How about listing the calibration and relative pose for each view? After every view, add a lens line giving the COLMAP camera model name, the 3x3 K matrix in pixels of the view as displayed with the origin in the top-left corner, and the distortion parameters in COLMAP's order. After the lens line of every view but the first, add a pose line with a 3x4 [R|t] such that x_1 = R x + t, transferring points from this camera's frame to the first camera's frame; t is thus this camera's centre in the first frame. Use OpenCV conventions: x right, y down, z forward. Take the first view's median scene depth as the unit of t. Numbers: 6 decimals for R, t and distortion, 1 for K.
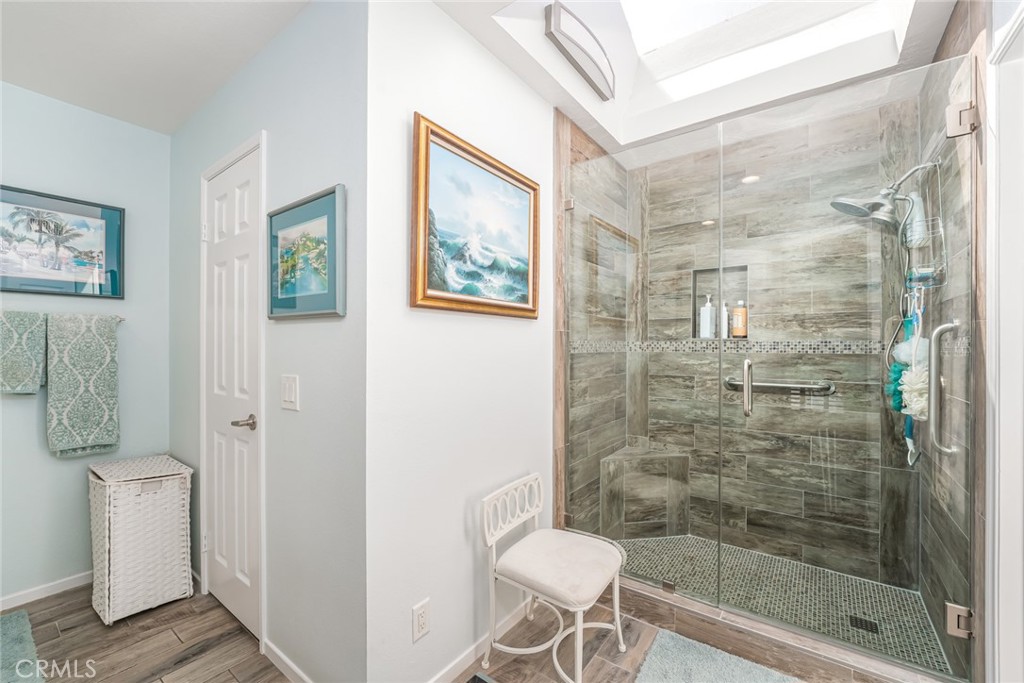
lens RADIAL K [[414.4, 0, 511.0], [0, 414.4, 345.9], [0, 0, 1]] dist [-0.013392, 0.001224]
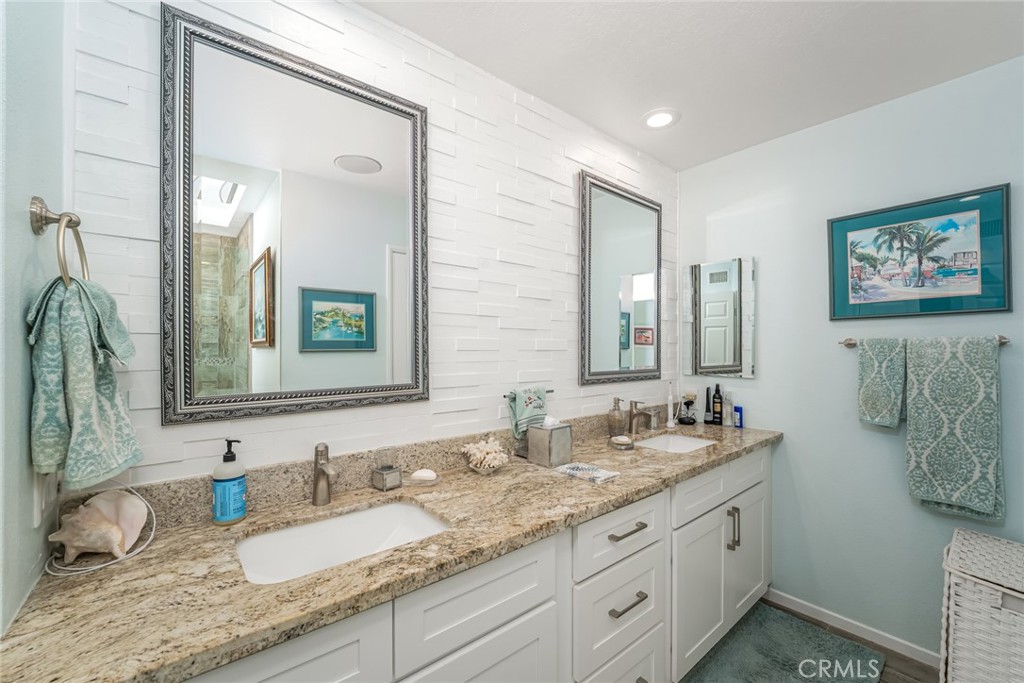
lens RADIAL K [[414.4, 0, 514.9], [0, 414.4, 345.2], [0, 0, 1]] dist [-0.013392, 0.001224]
pose [[-0.231497, -0.010971, -0.972774, -0.072291], [0.004939, 0.999910, -0.012453, -0.057059], [0.972823, -0.007688, -0.231422, 0.369896]]
